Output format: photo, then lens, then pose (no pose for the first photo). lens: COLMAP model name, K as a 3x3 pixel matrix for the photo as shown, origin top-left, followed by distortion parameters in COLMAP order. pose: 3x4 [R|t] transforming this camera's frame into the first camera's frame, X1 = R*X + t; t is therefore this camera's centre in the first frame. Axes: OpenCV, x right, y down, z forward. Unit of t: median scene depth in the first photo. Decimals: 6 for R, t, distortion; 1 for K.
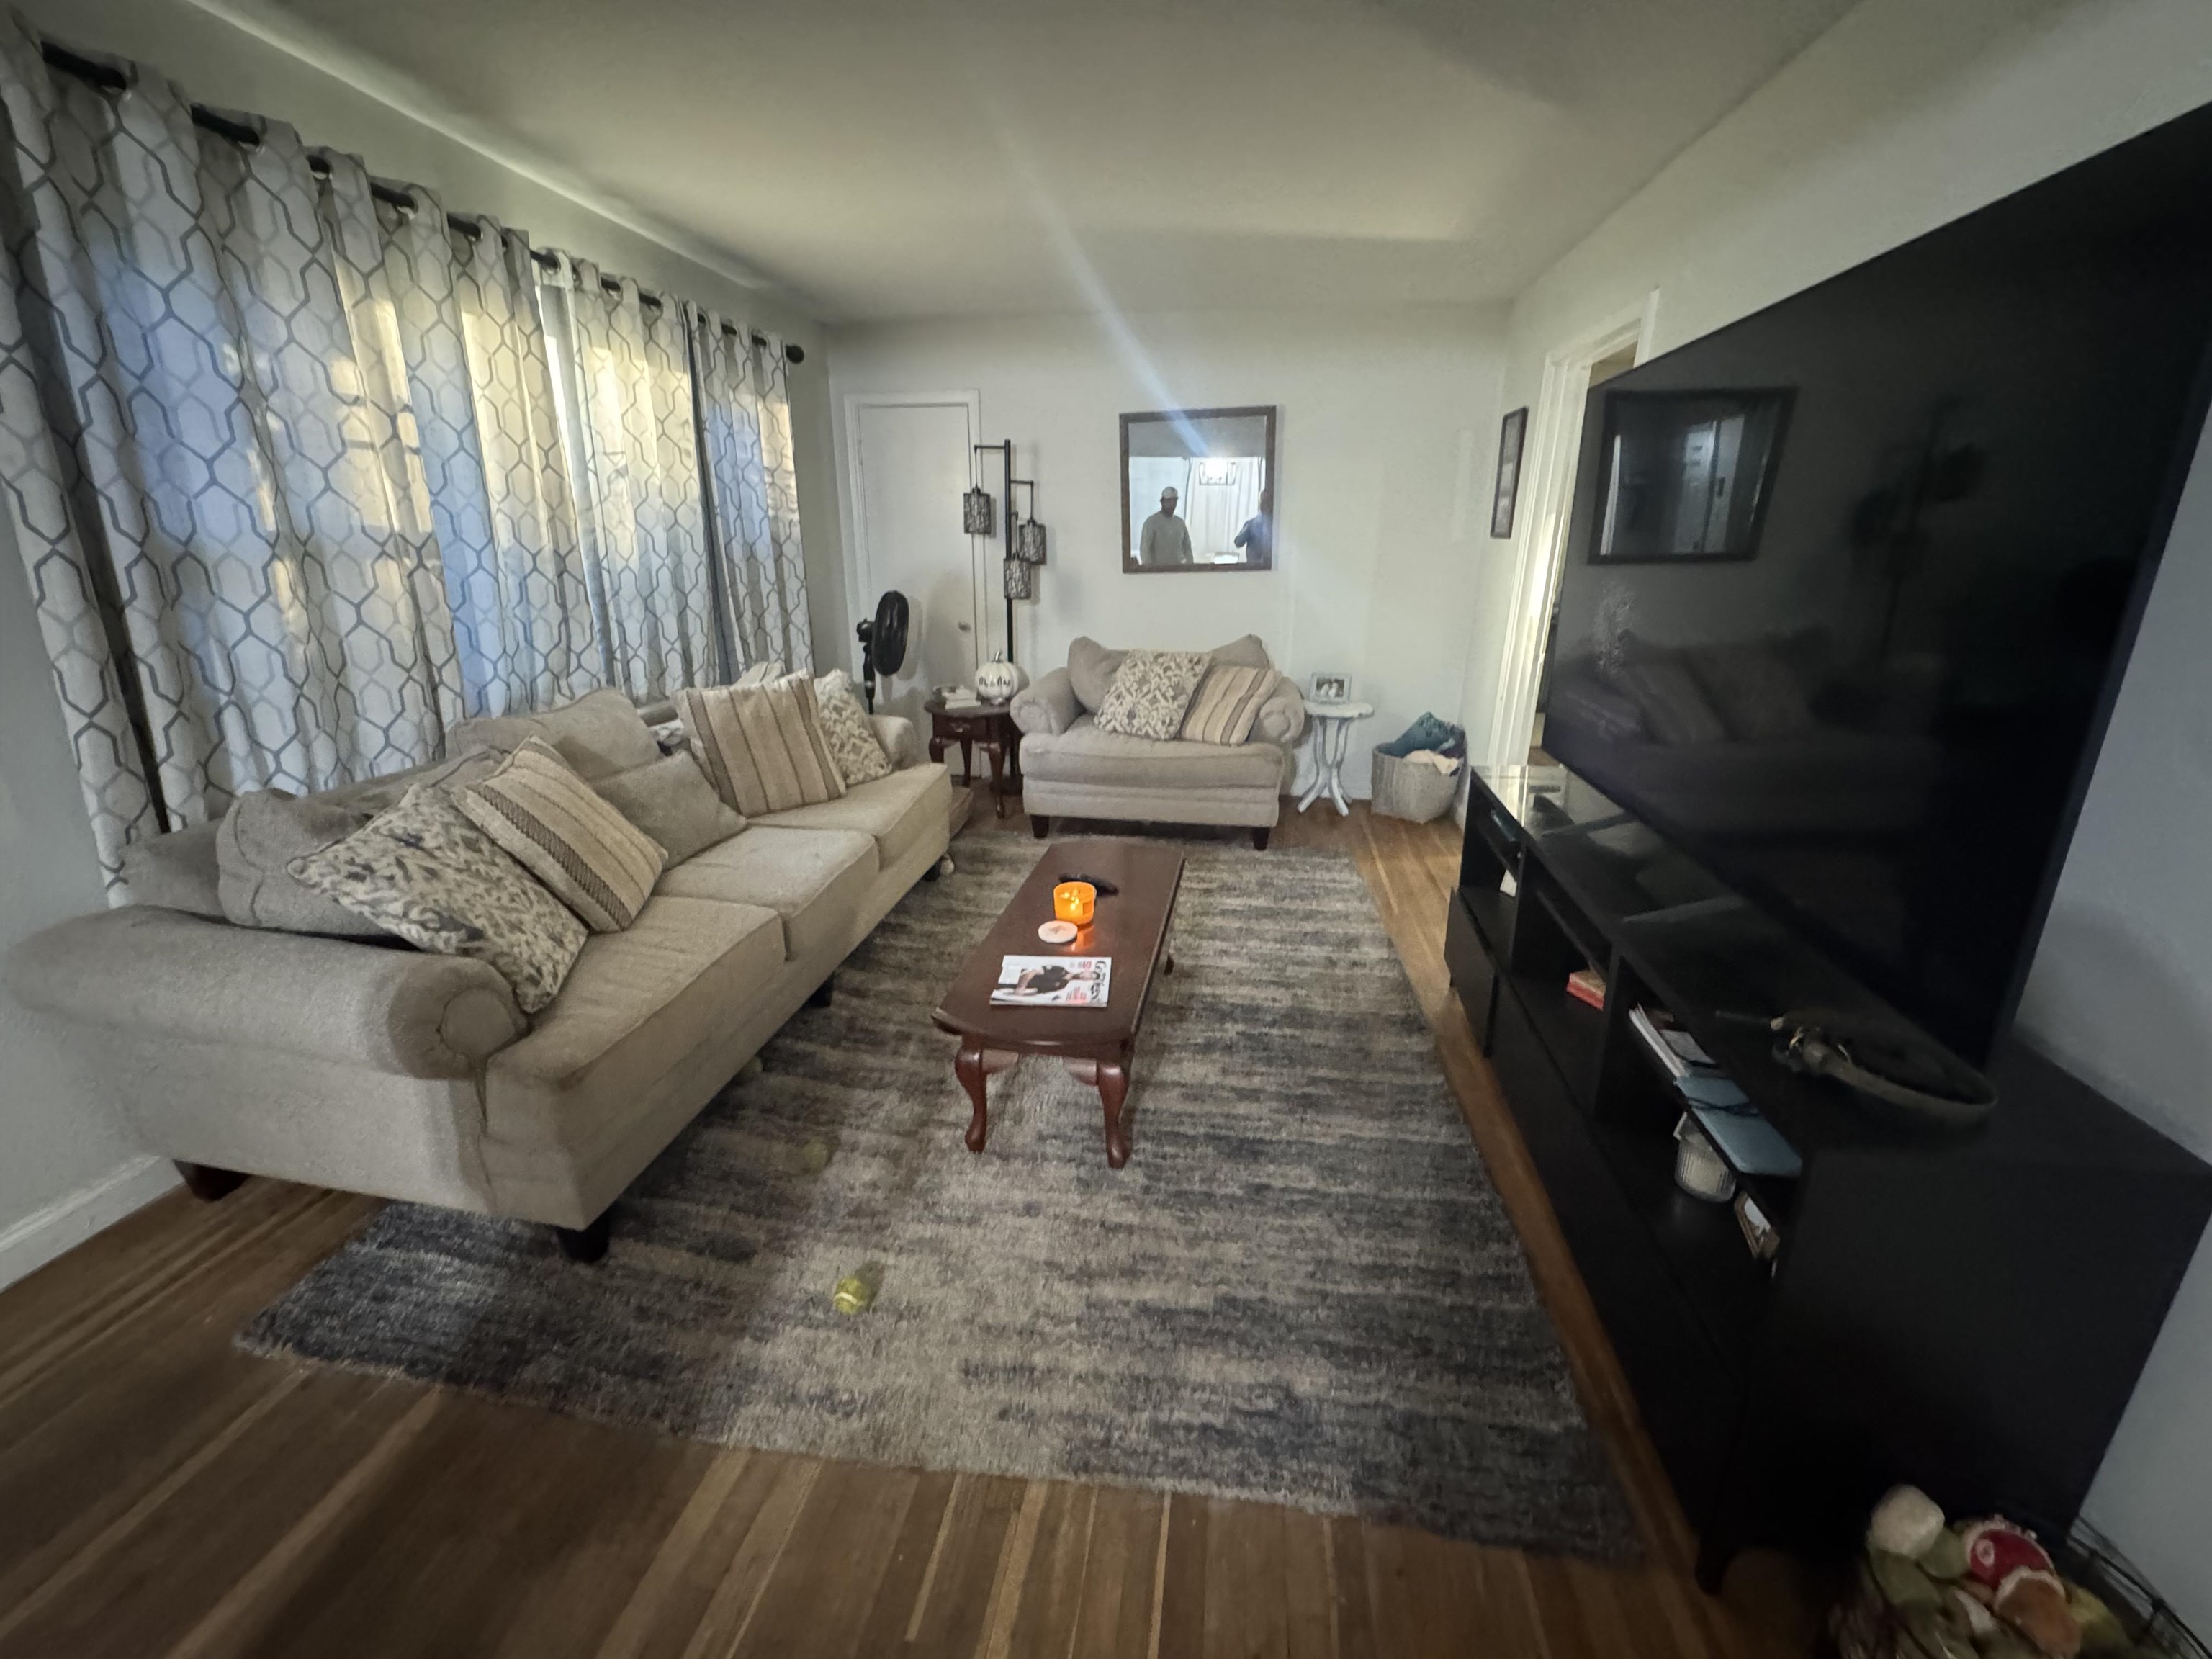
lens RADIAL K [[888.6, 0, 1114.8], [0, 888.6, 822.8], [0, 0, 1]] dist [-0.002616, 0.000109]
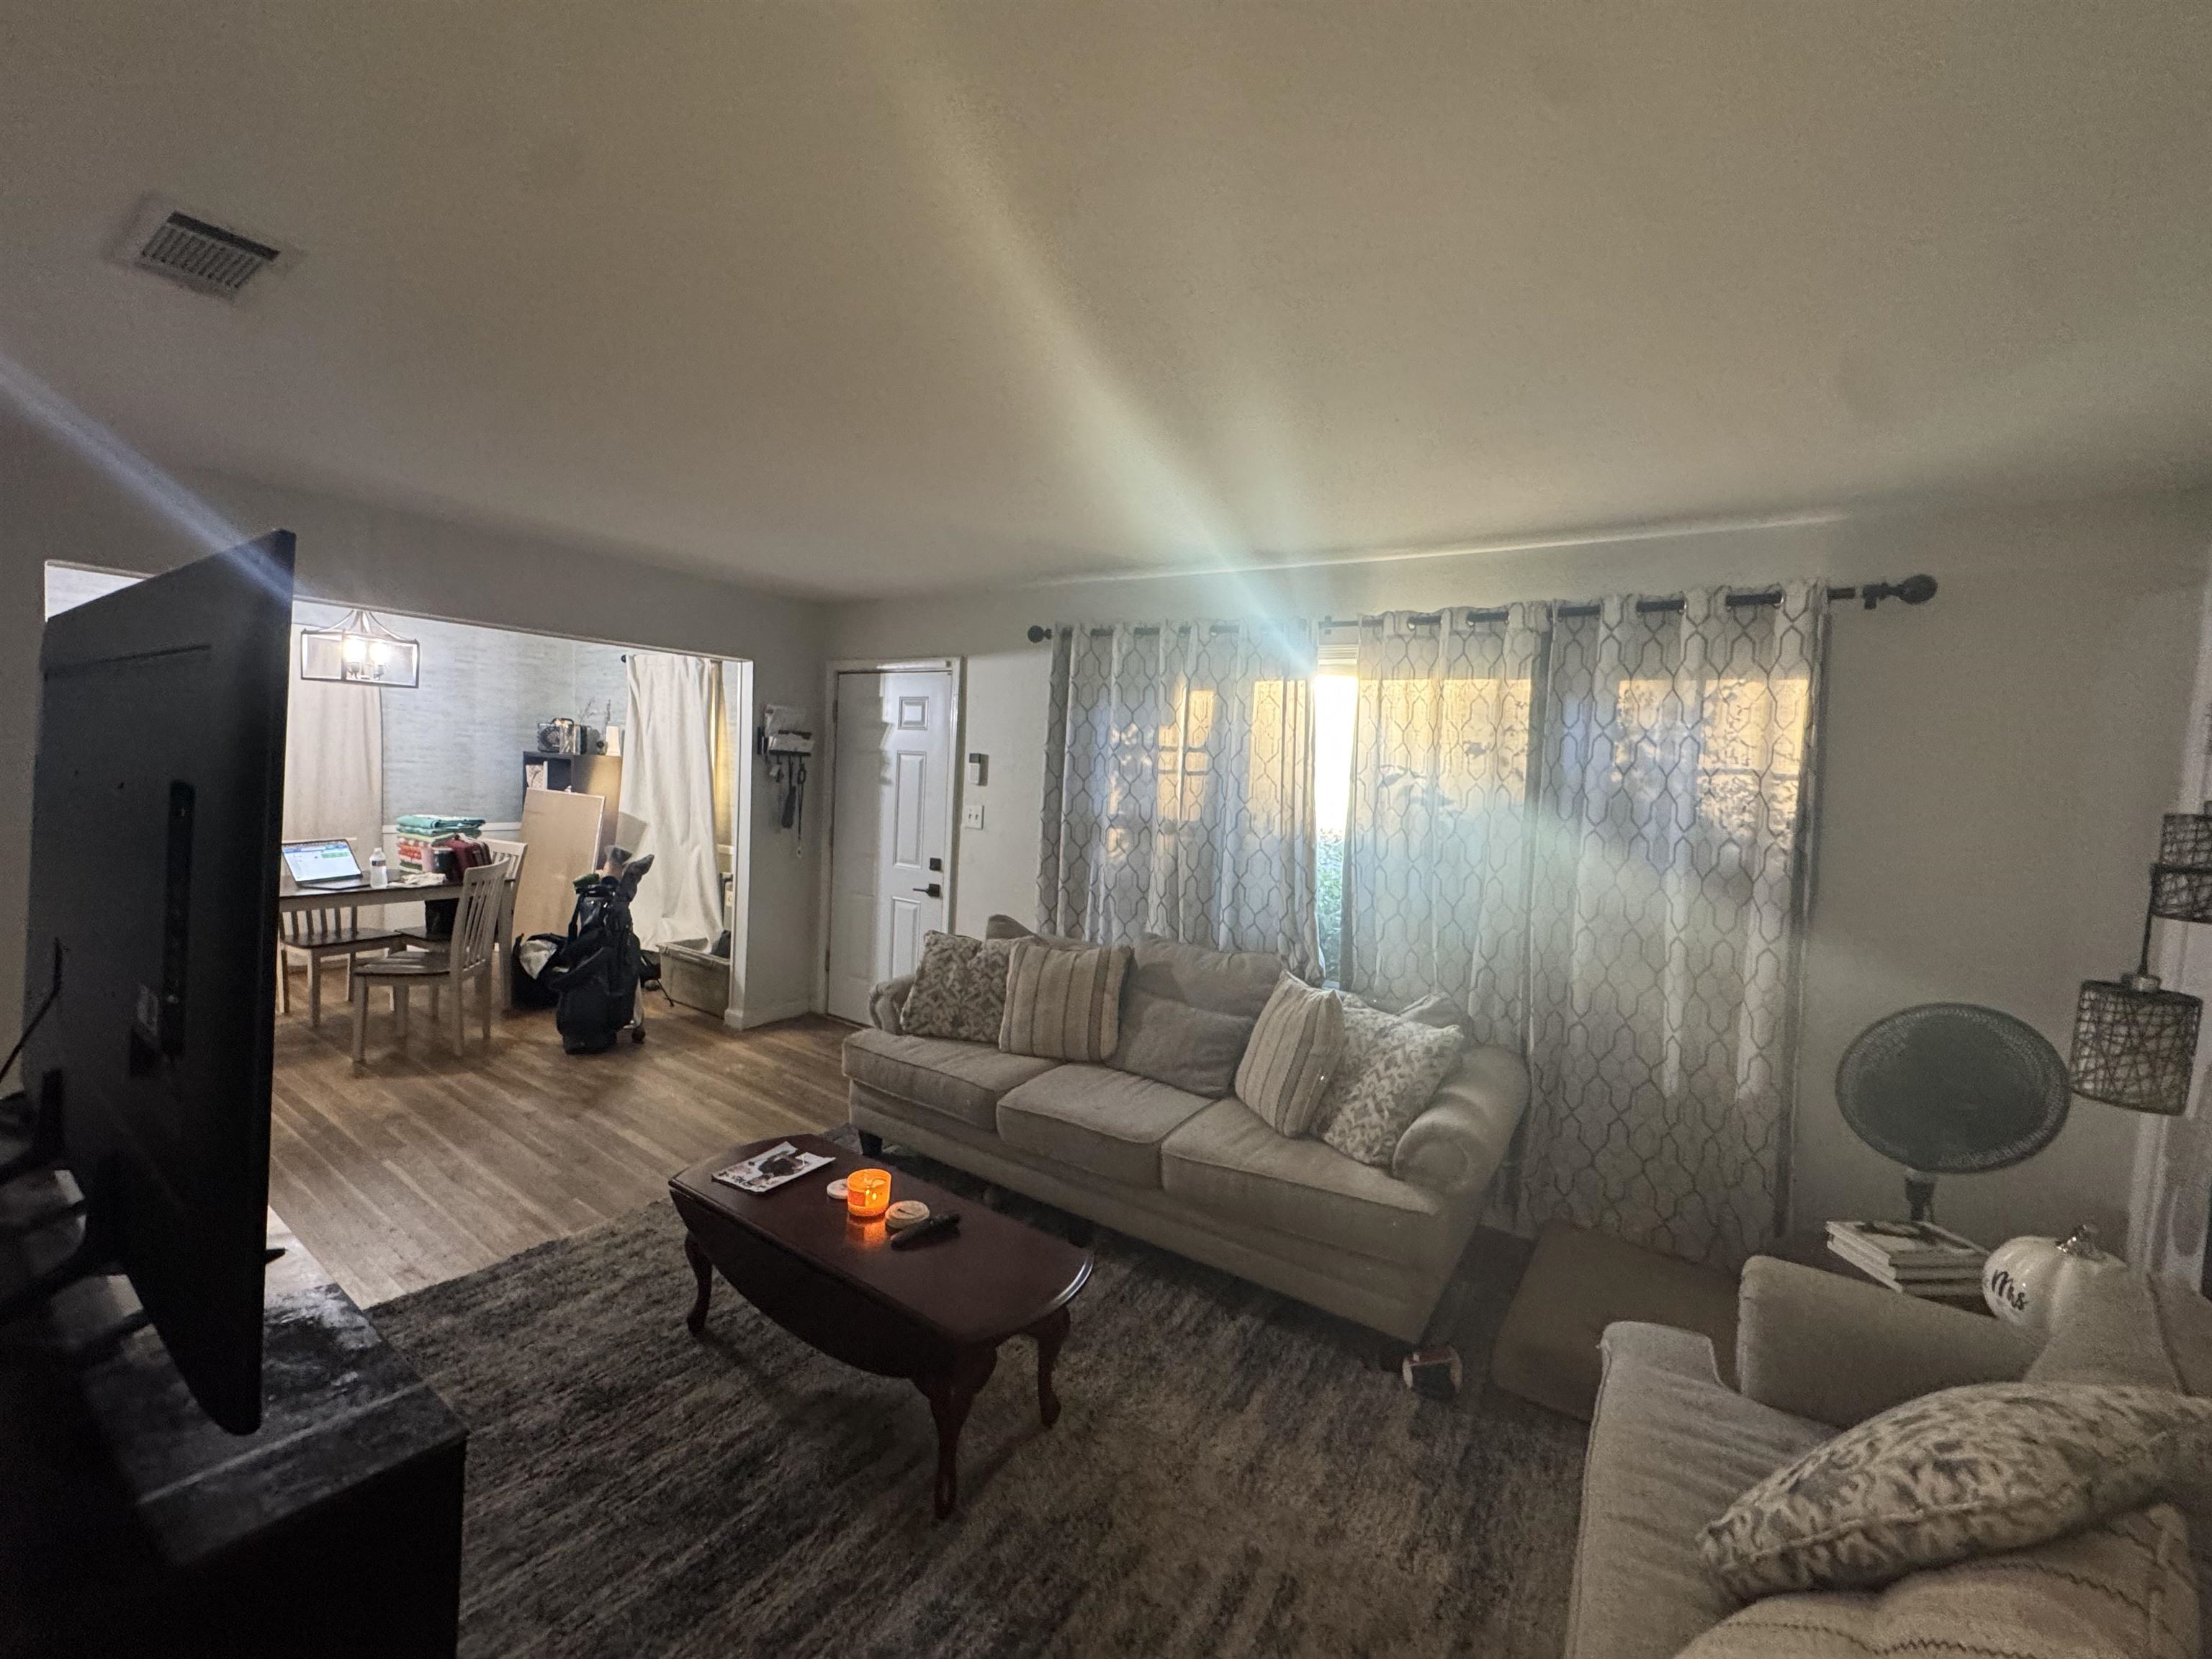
lens RADIAL K [[888.6, 0, 1094.8], [0, 888.6, 825.4], [0, 0, 1]] dist [-0.002616, 0.000109]
pose [[-0.435339, 0.017329, -0.900100, 0.802311], [-0.331832, 0.926330, 0.178327, -0.600551], [0.836880, 0.376315, -0.397517, 1.635211]]
